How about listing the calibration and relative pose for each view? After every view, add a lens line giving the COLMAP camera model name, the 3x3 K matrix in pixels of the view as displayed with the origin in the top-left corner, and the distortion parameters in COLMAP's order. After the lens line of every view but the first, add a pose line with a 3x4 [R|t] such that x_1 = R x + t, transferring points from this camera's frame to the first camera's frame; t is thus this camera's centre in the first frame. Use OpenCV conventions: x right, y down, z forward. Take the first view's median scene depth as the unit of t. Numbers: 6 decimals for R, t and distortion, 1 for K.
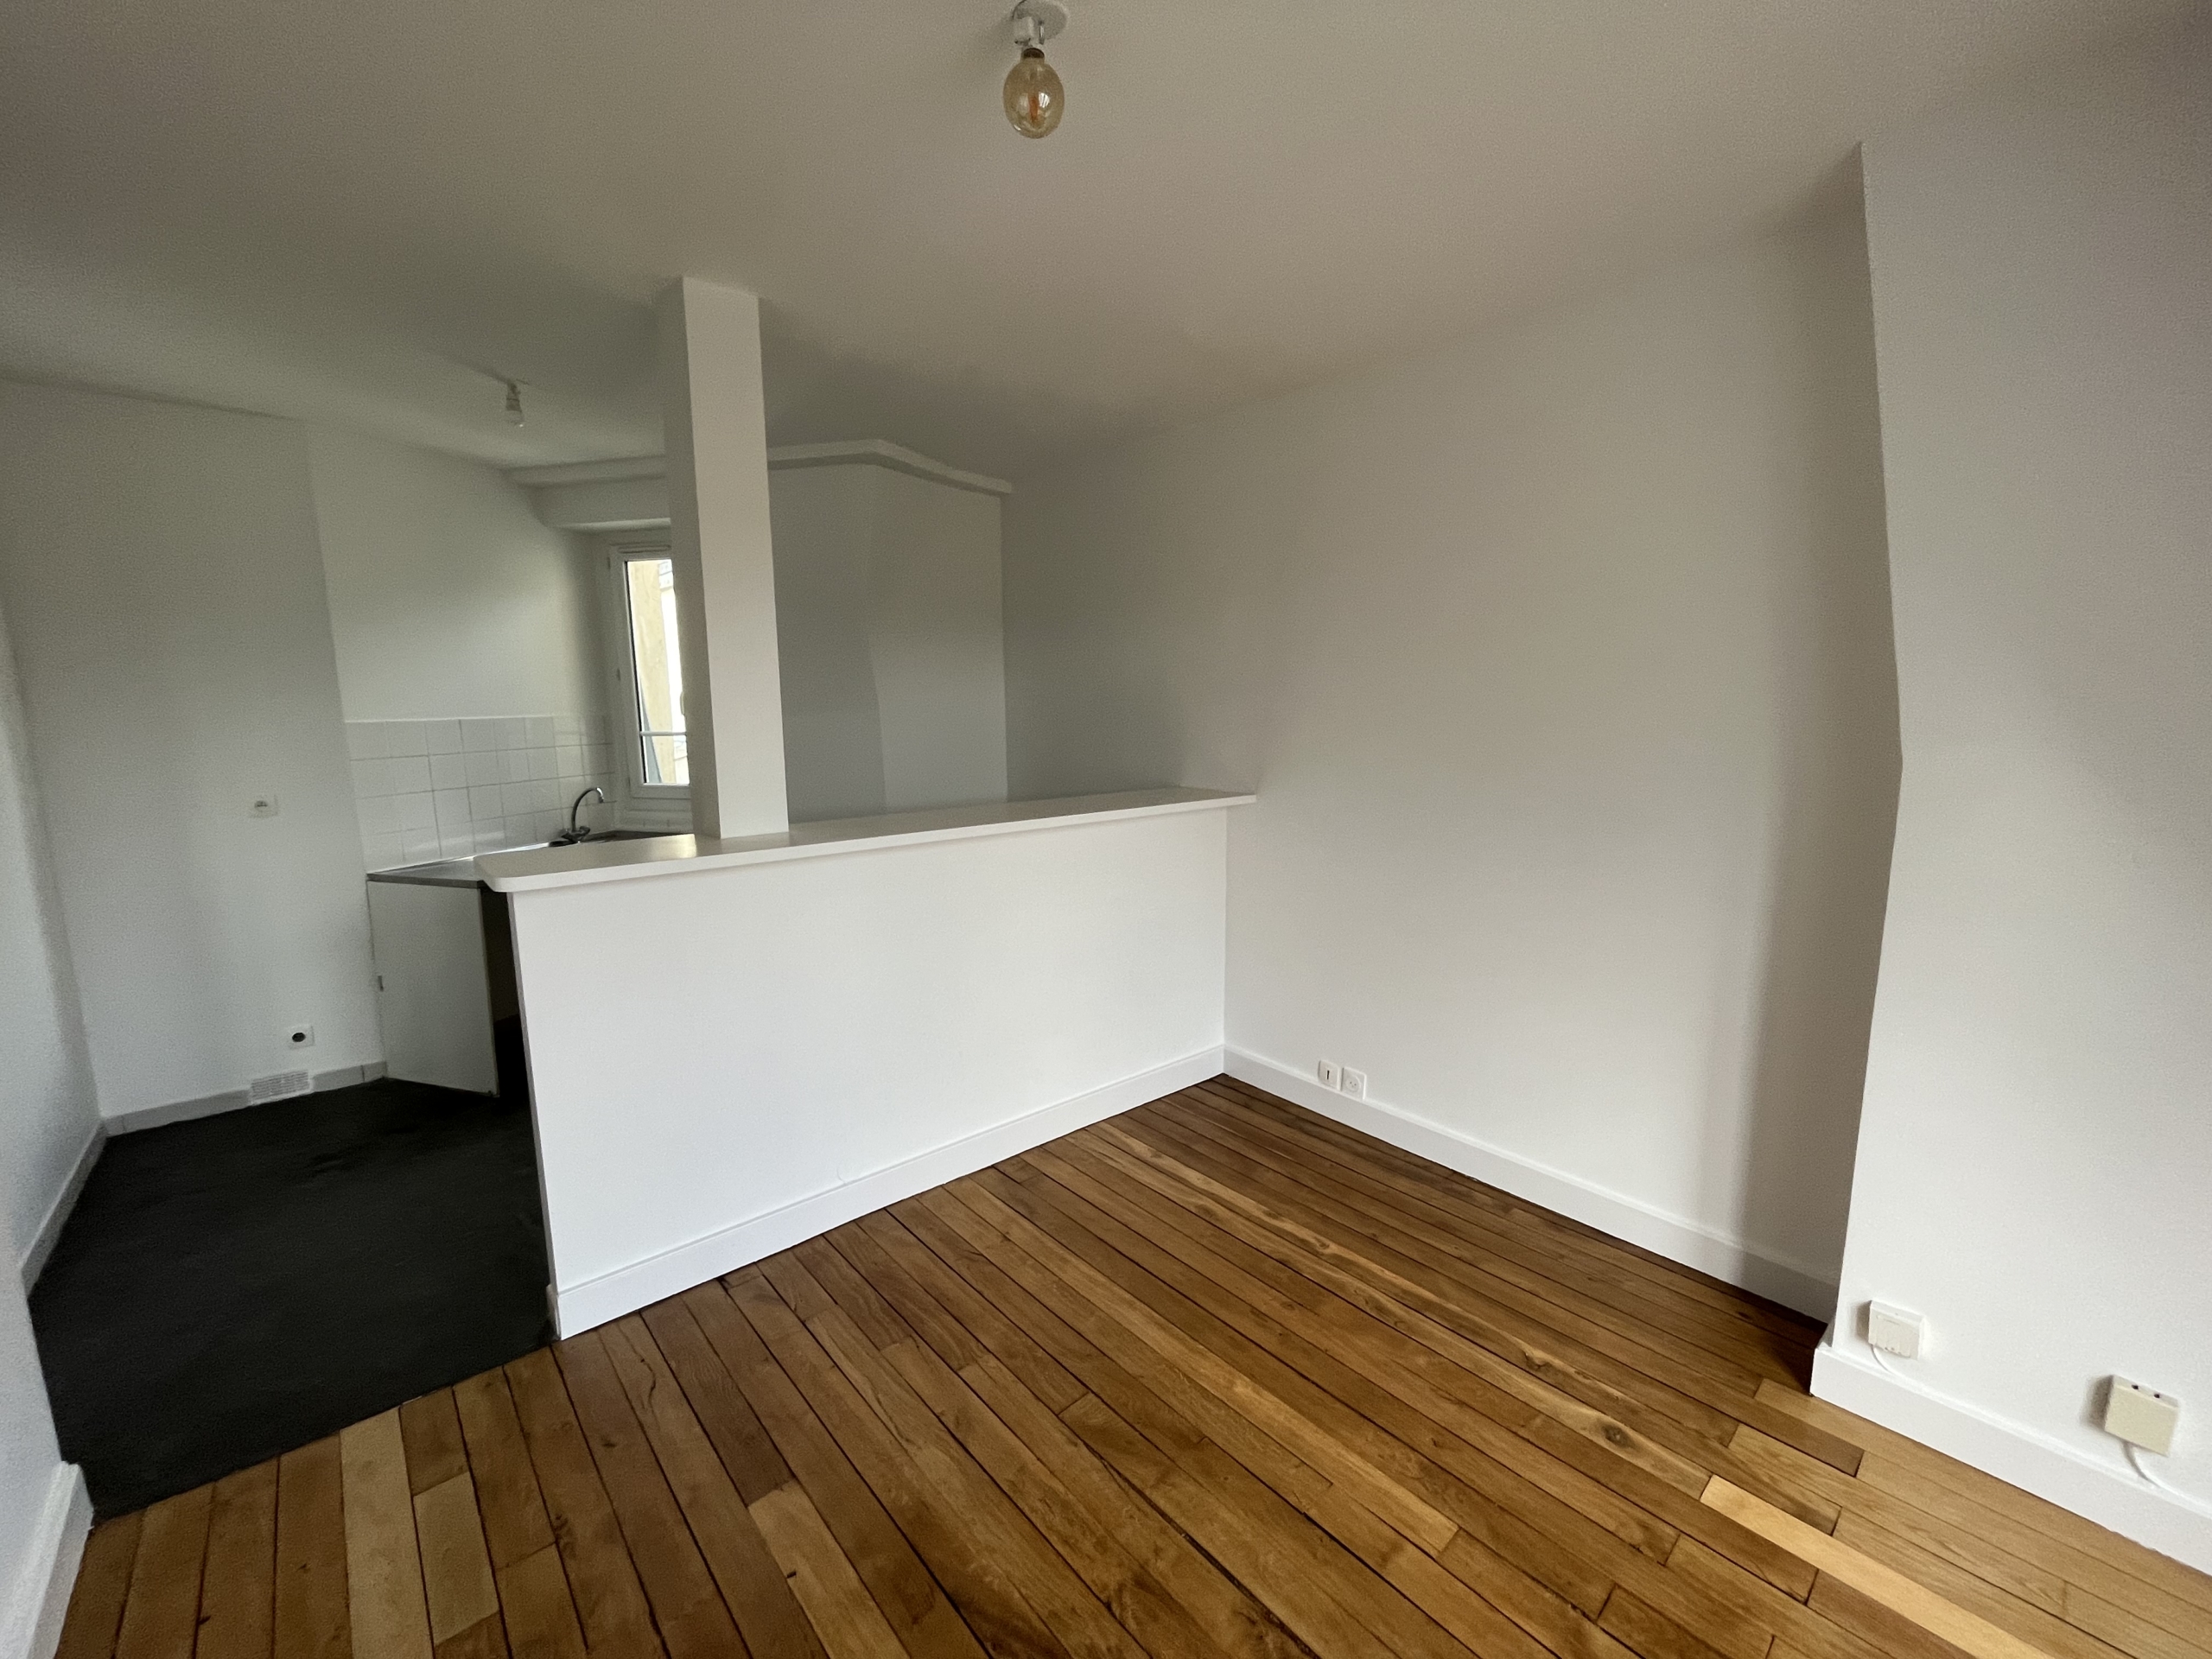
lens RADIAL K [[896.4, 0, 1106.0], [0, 896.4, 829.5], [0, 0, 1]] dist [-0.000553, -0.000134]
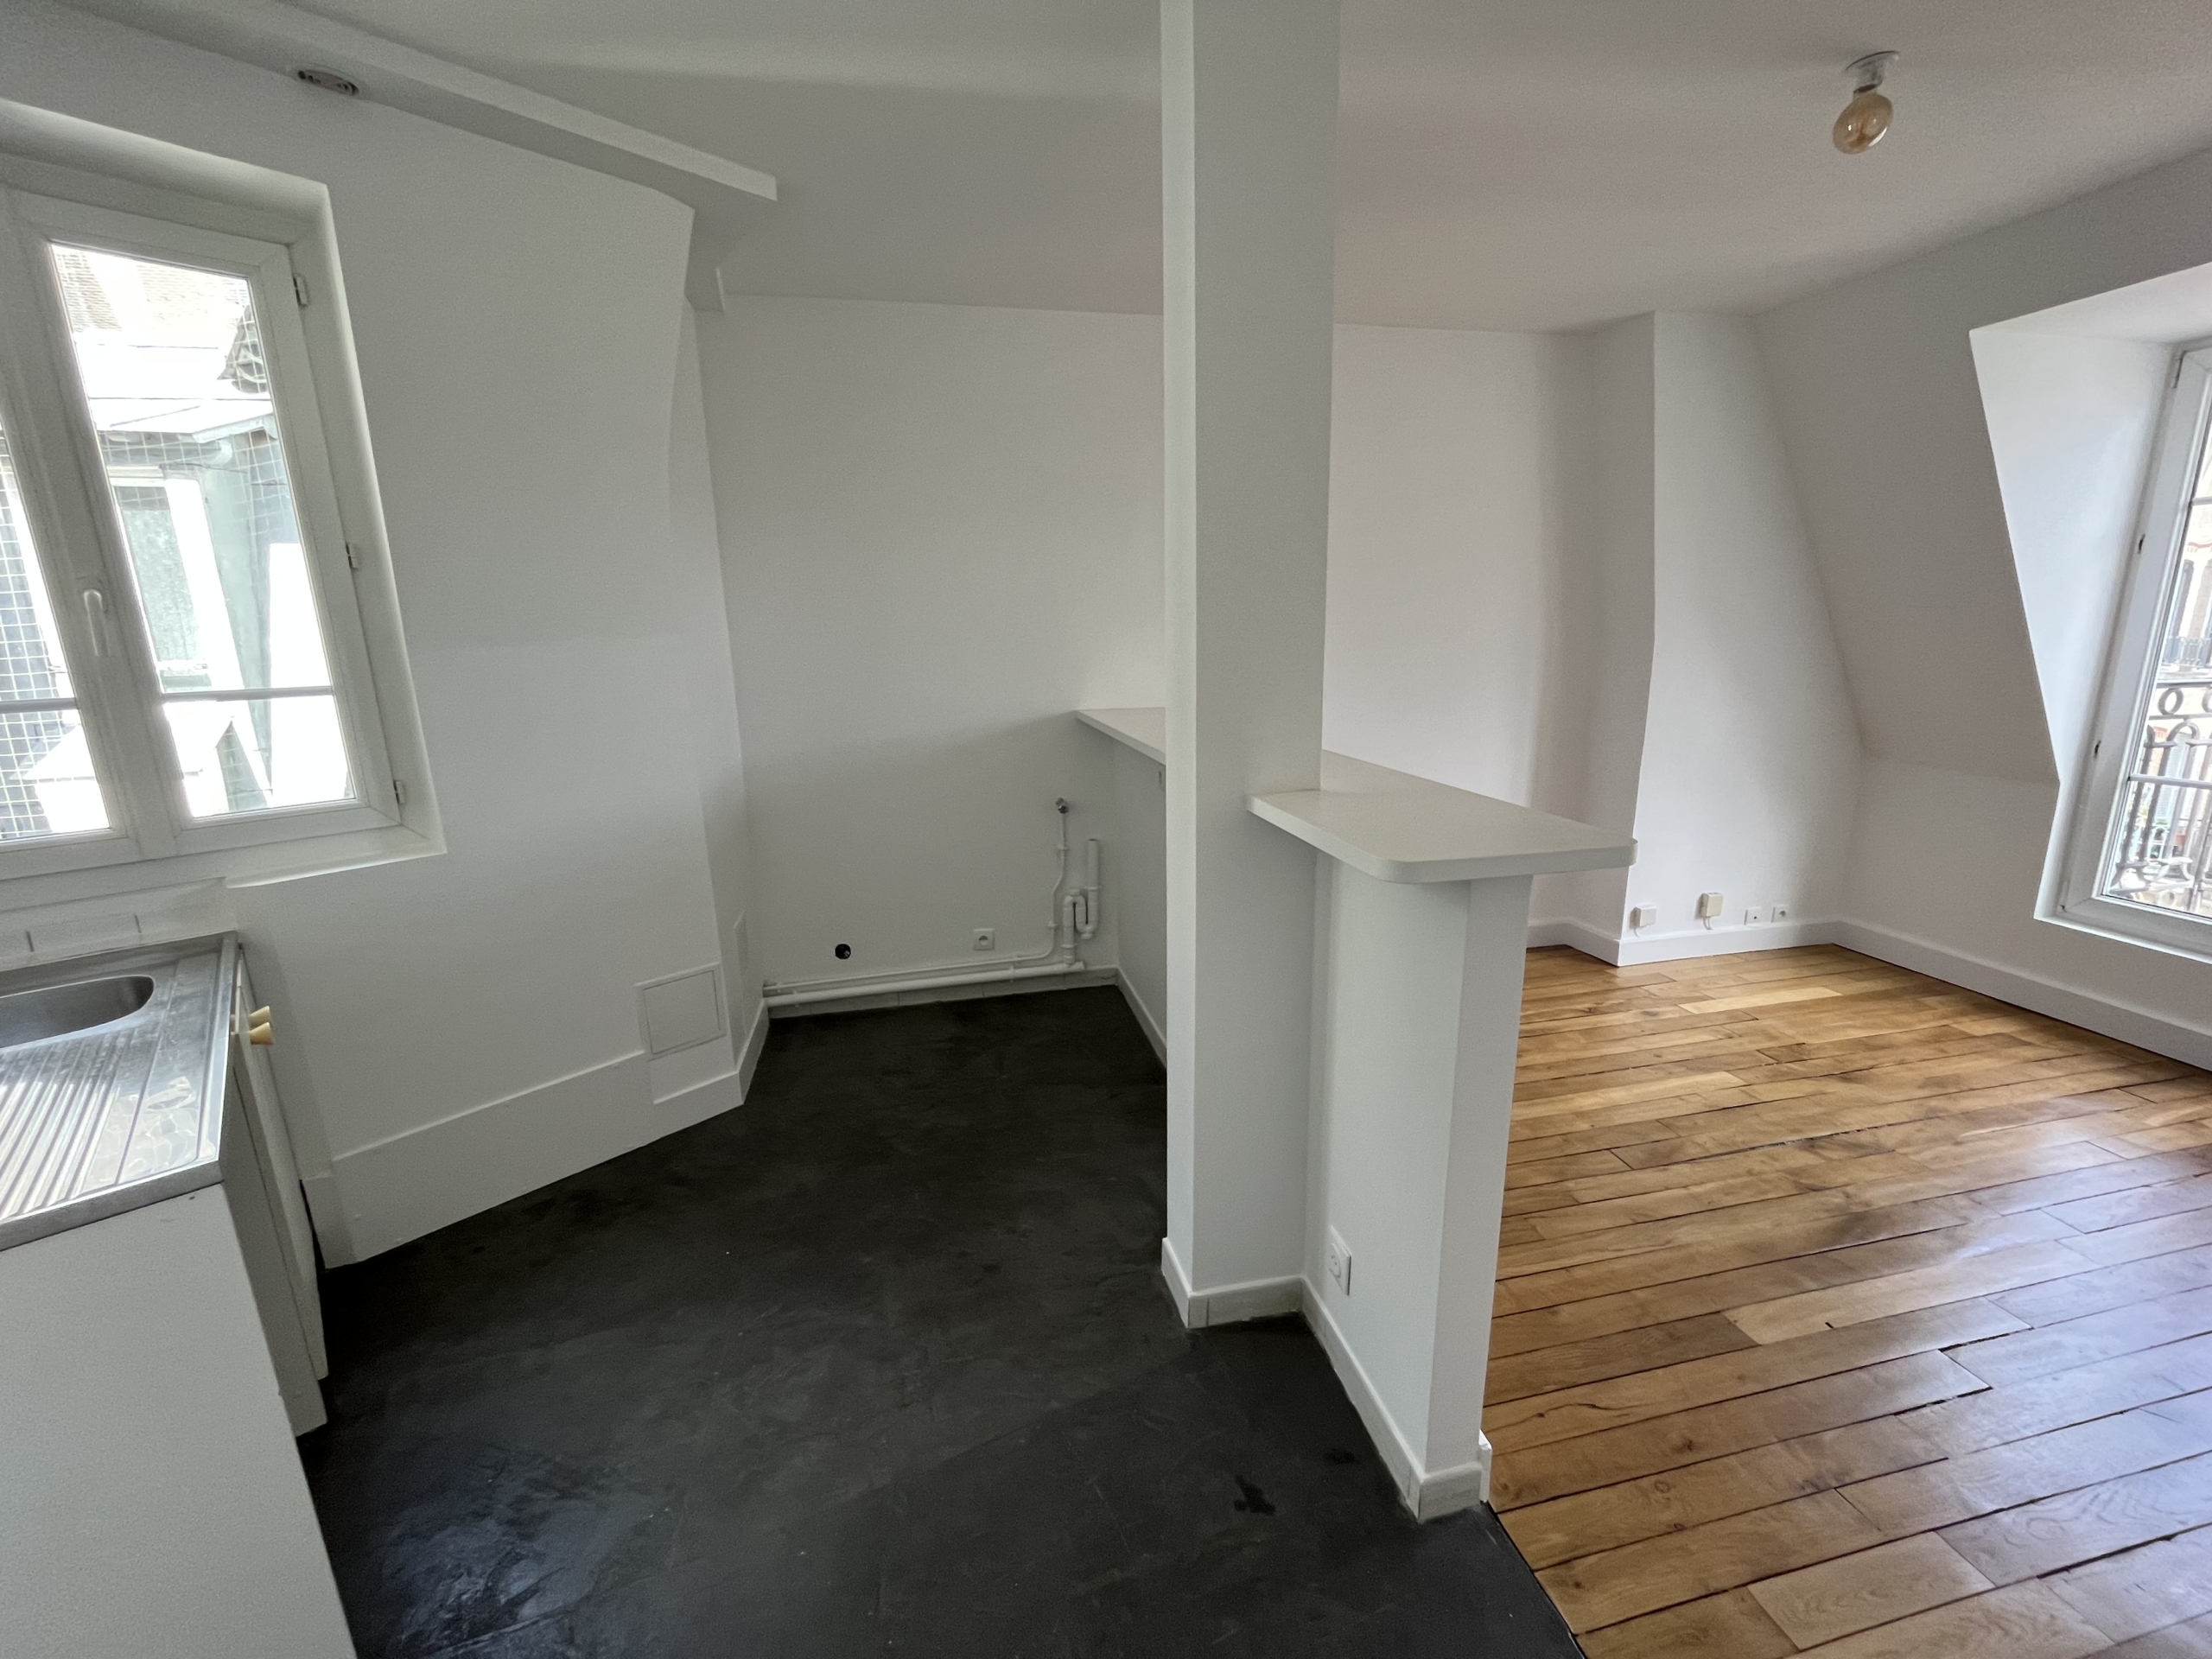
lens RADIAL K [[889.9, 0, 1106.0], [0, 889.9, 829.5], [0, 0, 1]] dist [-0.000064, 0.000008]
pose [[0.487250, -0.195229, 0.851160, -1.568648], [0.135096, 0.979807, 0.147401, -0.126067], [-0.862749, 0.043167, 0.503786, 1.098856]]
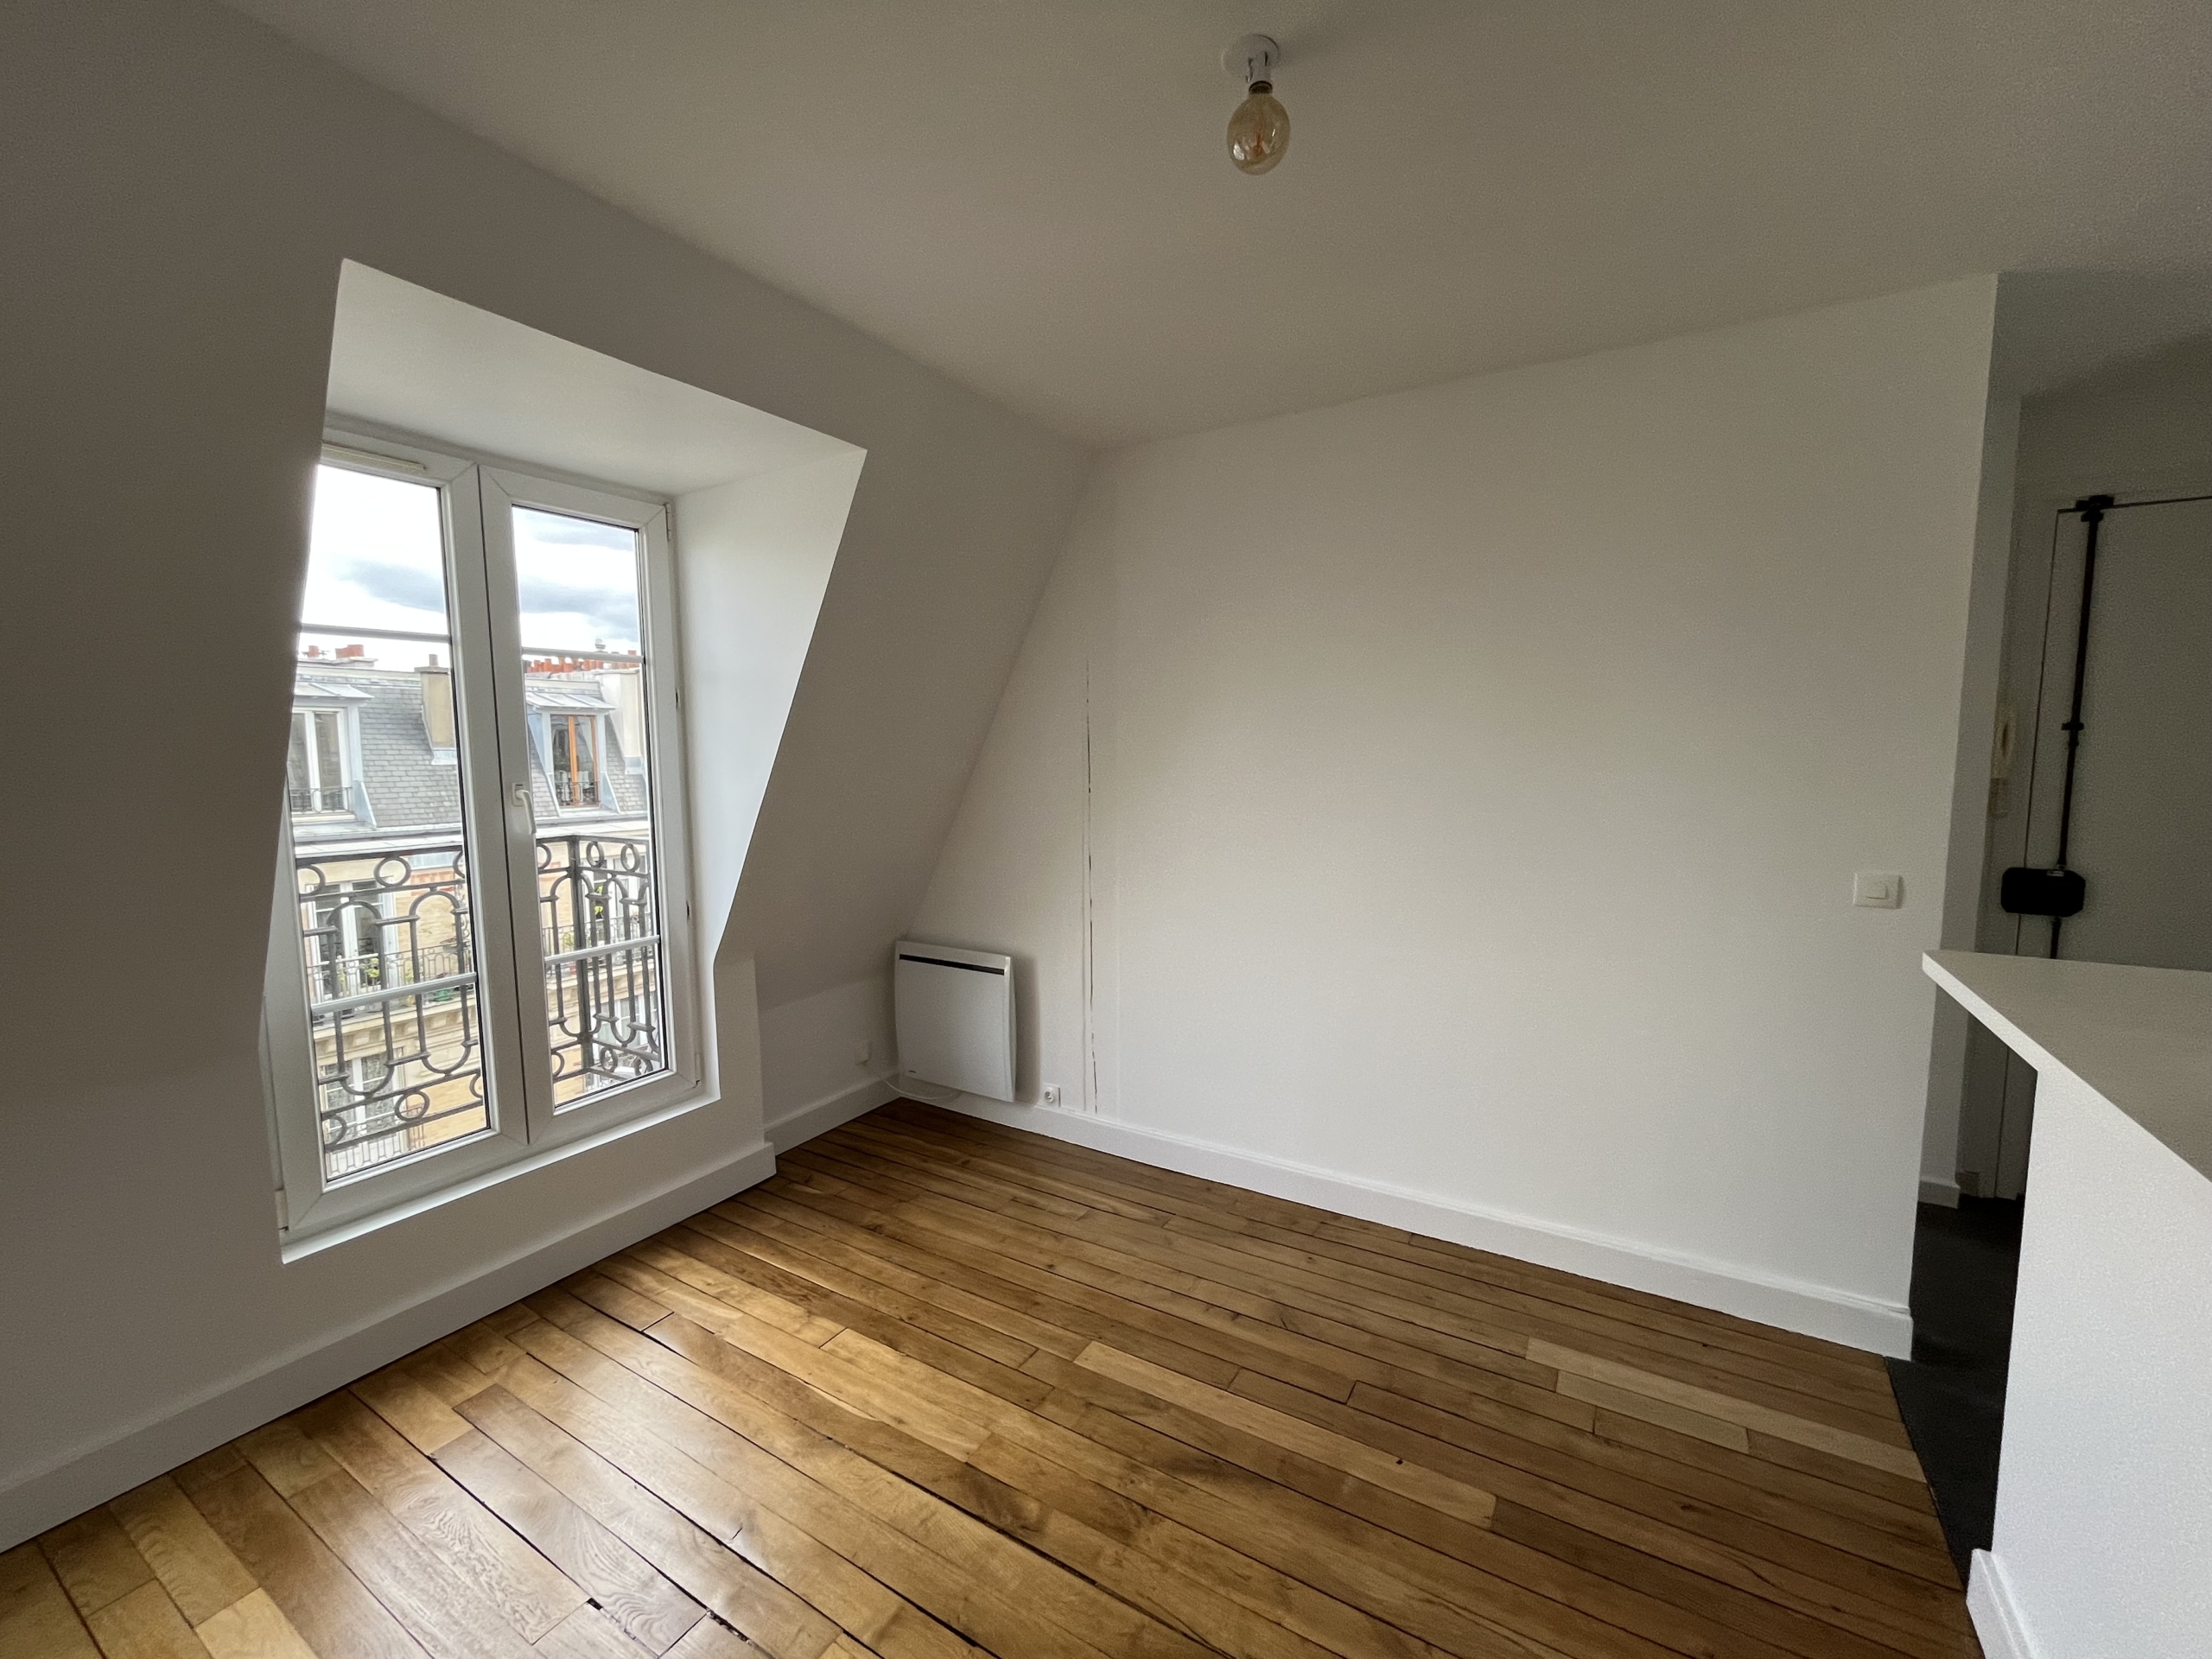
lens RADIAL K [[896.4, 0, 1106.0], [0, 896.4, 829.5], [0, 0, 1]] dist [-0.000553, -0.000134]
pose [[-0.952699, 0.043135, -0.300839, 0.323775], [-0.027337, 0.973701, 0.226182, -0.241258], [0.302684, 0.223708, -0.926465, 1.650596]]
